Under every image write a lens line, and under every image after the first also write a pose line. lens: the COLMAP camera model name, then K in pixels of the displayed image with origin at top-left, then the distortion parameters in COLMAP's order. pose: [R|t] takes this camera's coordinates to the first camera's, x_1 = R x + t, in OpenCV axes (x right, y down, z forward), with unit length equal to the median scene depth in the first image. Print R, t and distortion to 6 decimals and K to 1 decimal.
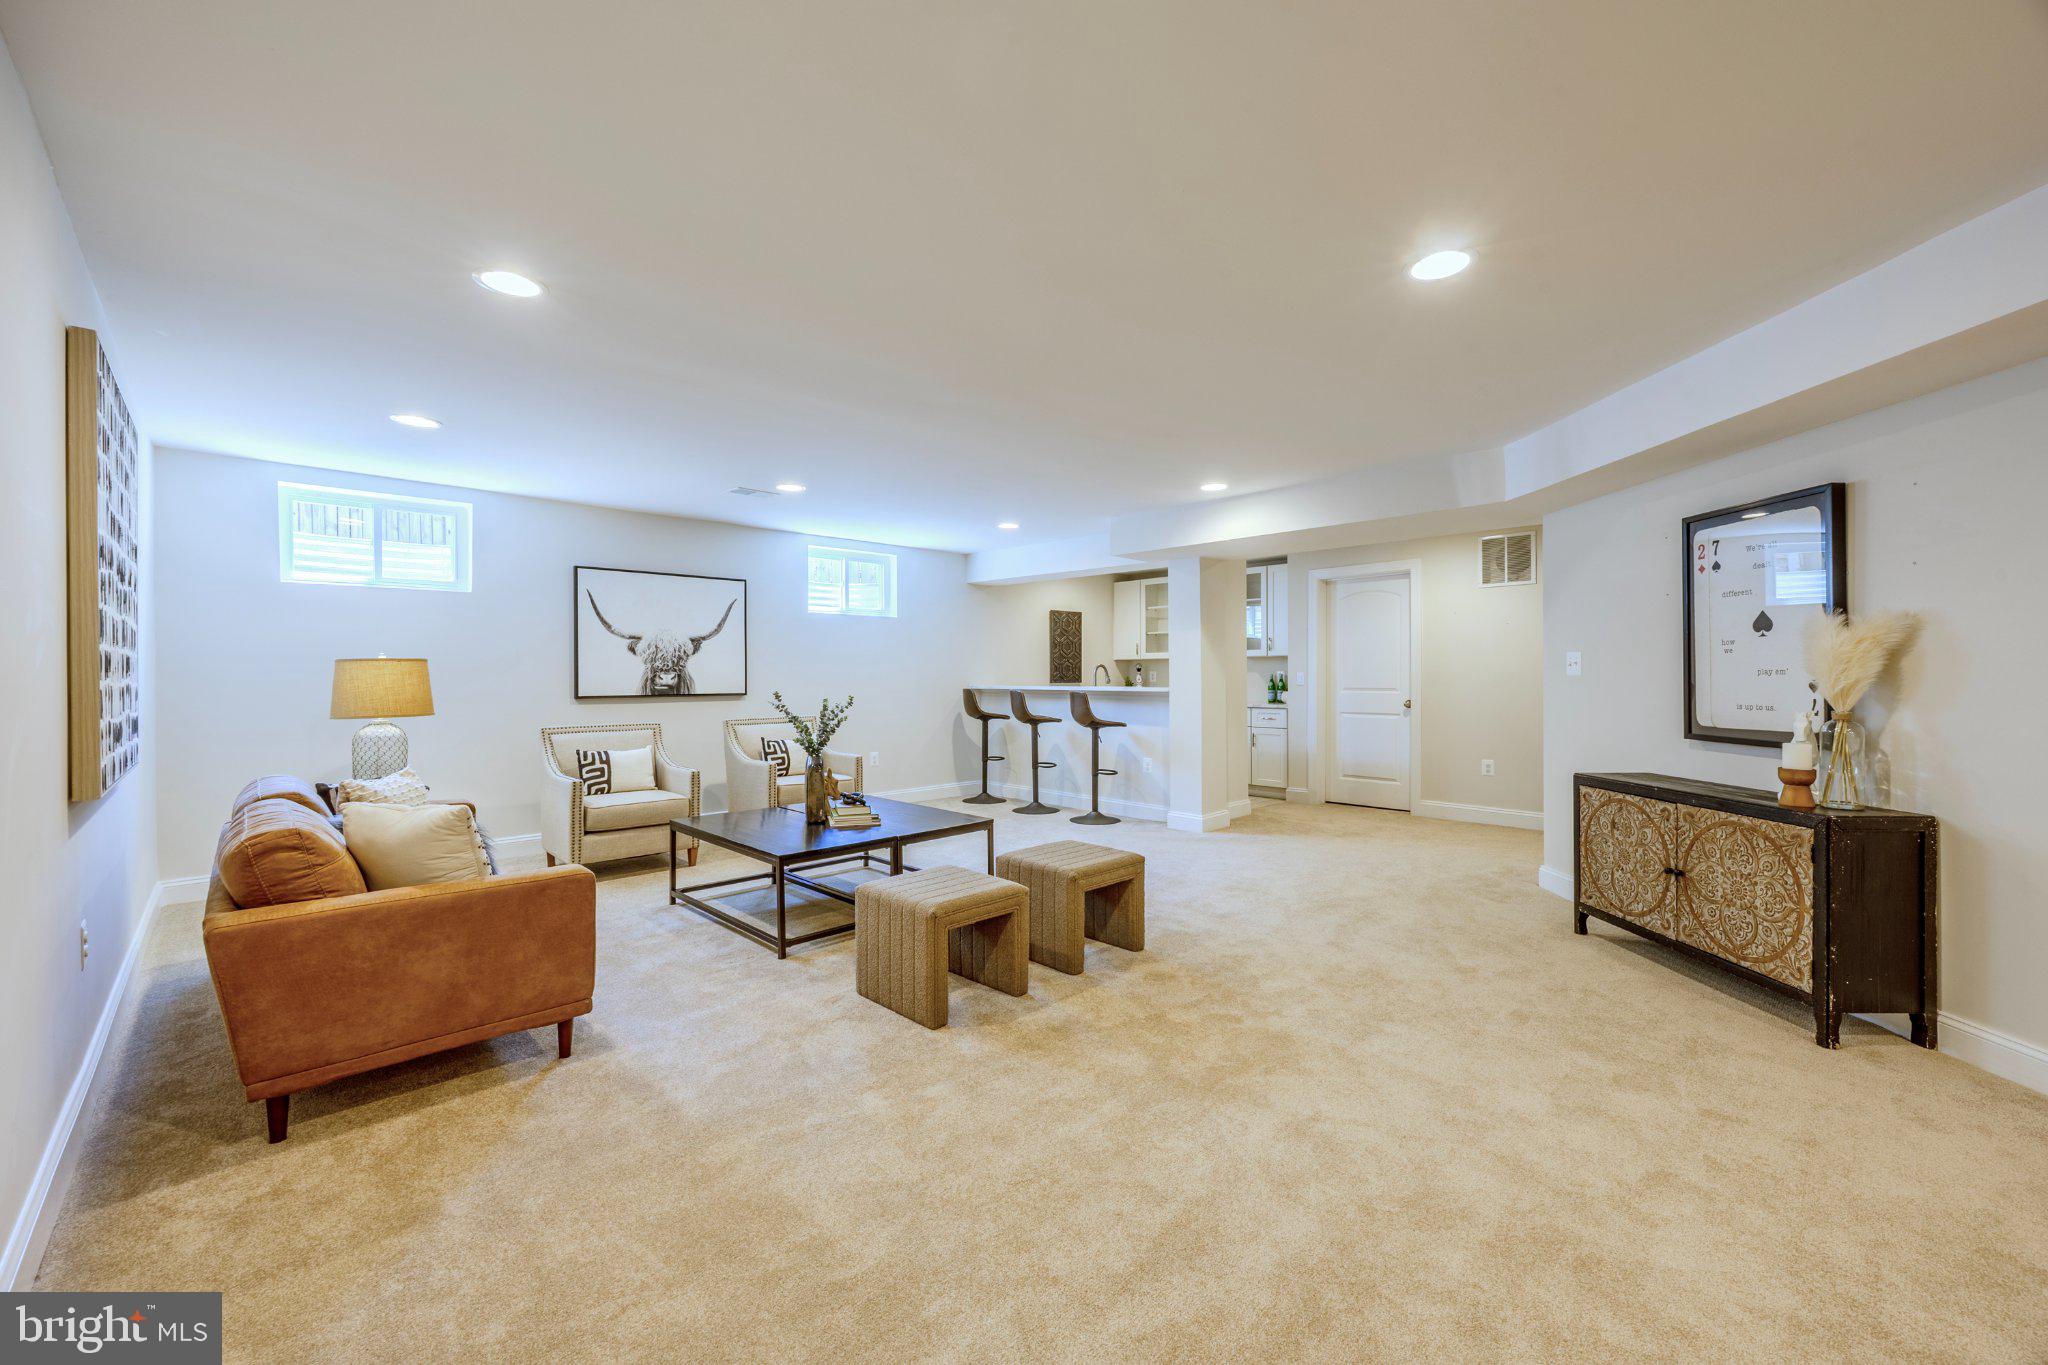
lens RADIAL K [[790.3, 0, 1026.9], [0, 790.3, 680.7], [0, 0, 1]] dist [0.010988, 0.000150]
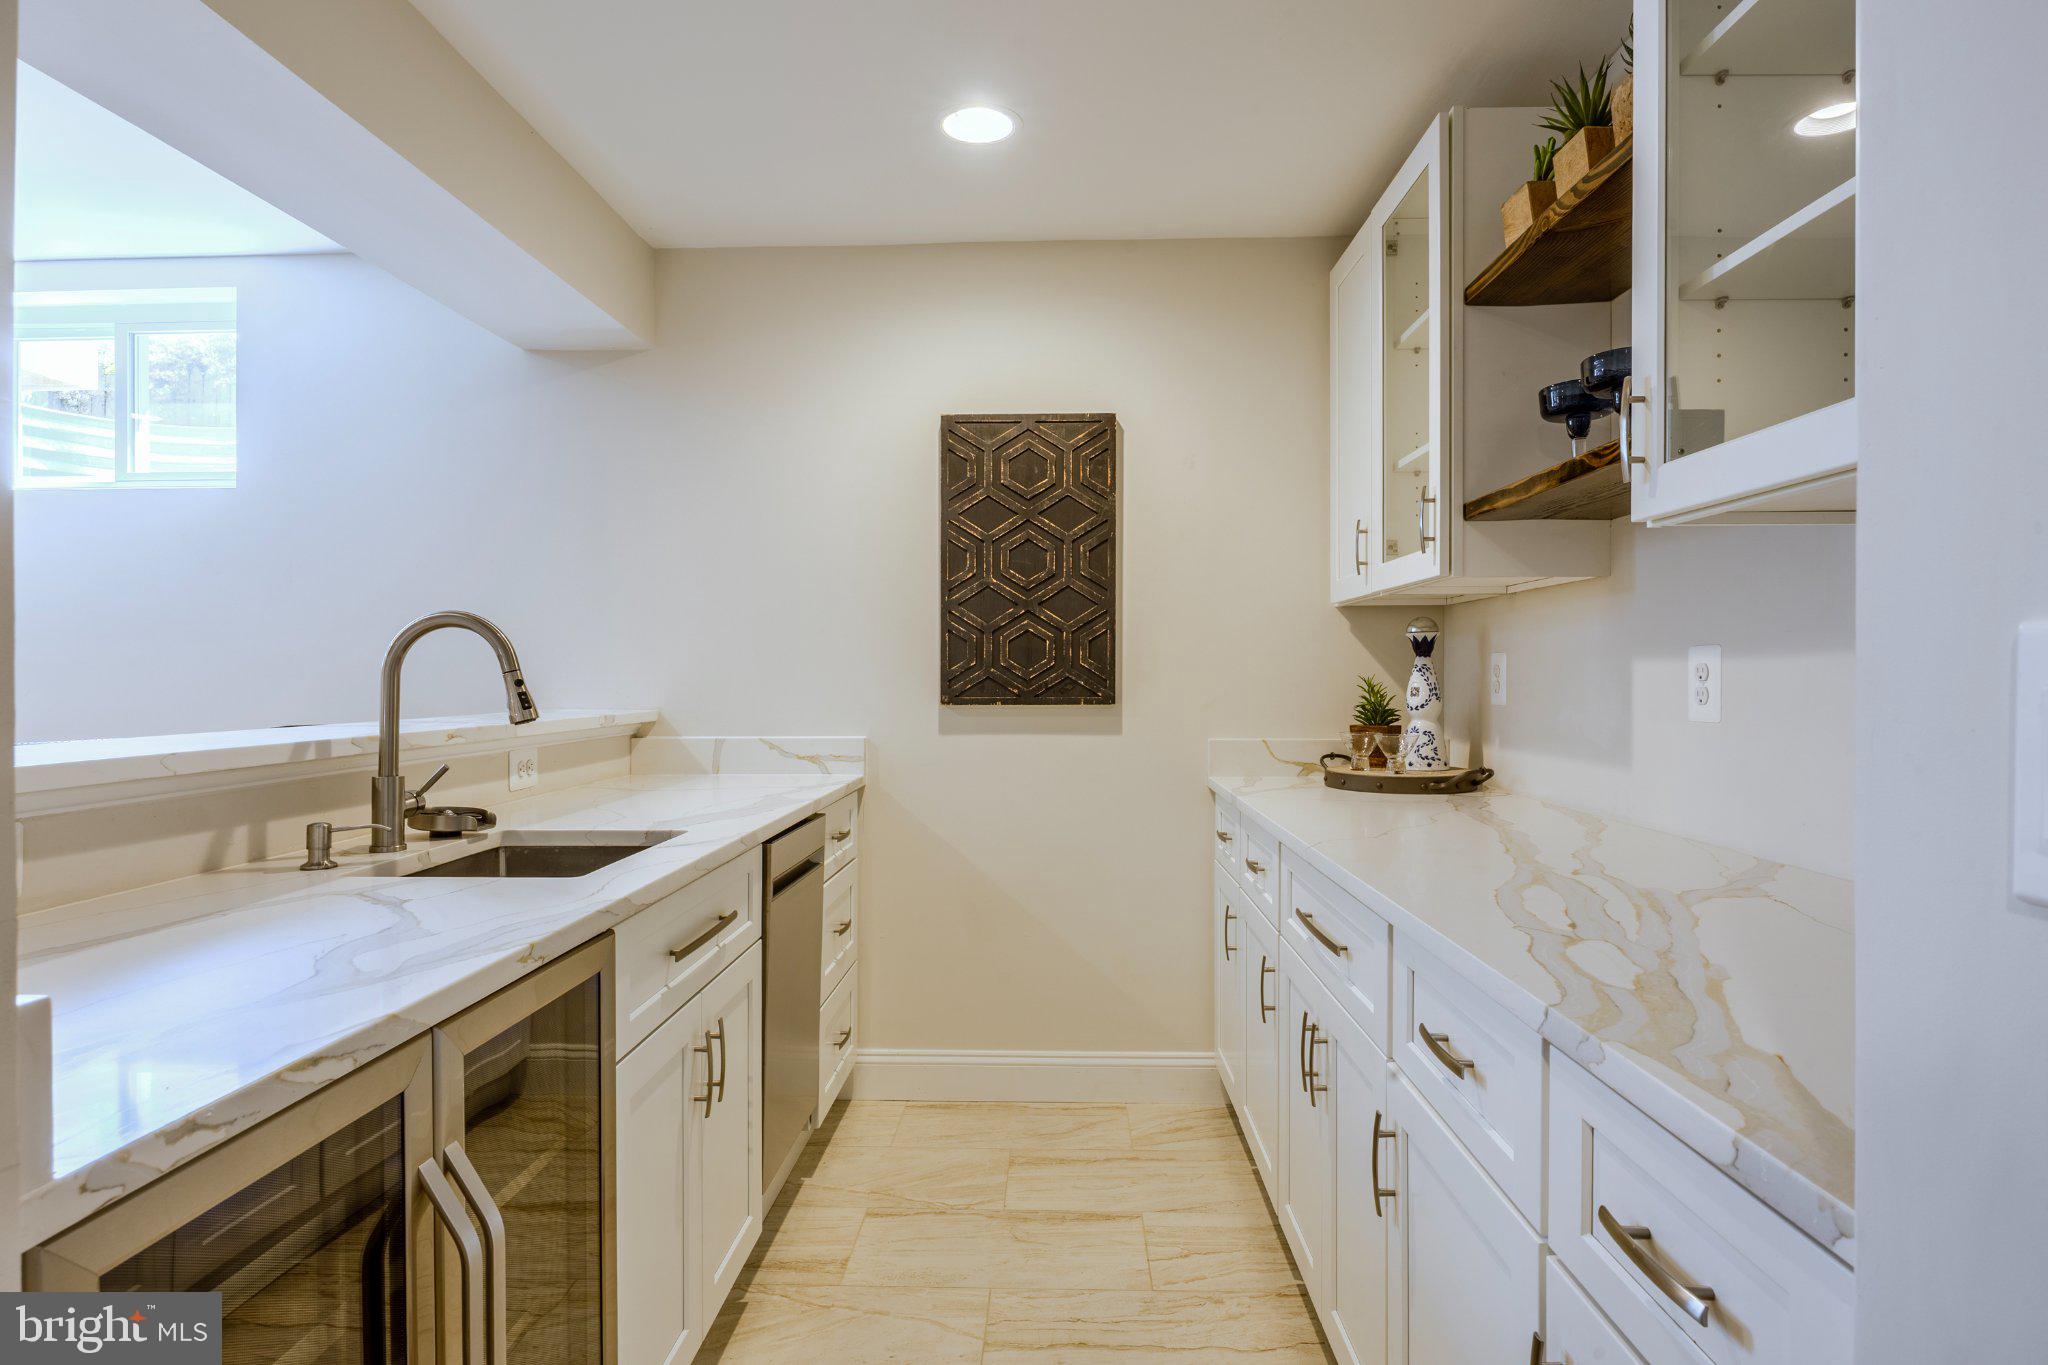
lens RADIAL K [[1149.4, 0, 1024.5], [0, 1149.4, 681.6], [0, 0, 1]] dist [-0.000174, -0.000030]
pose [[0.685641, 0.001750, -0.727937, 0.315131], [0.002329, 0.999987, 0.004597, -0.006279], [0.727936, -0.004847, 0.685628, 0.754293]]
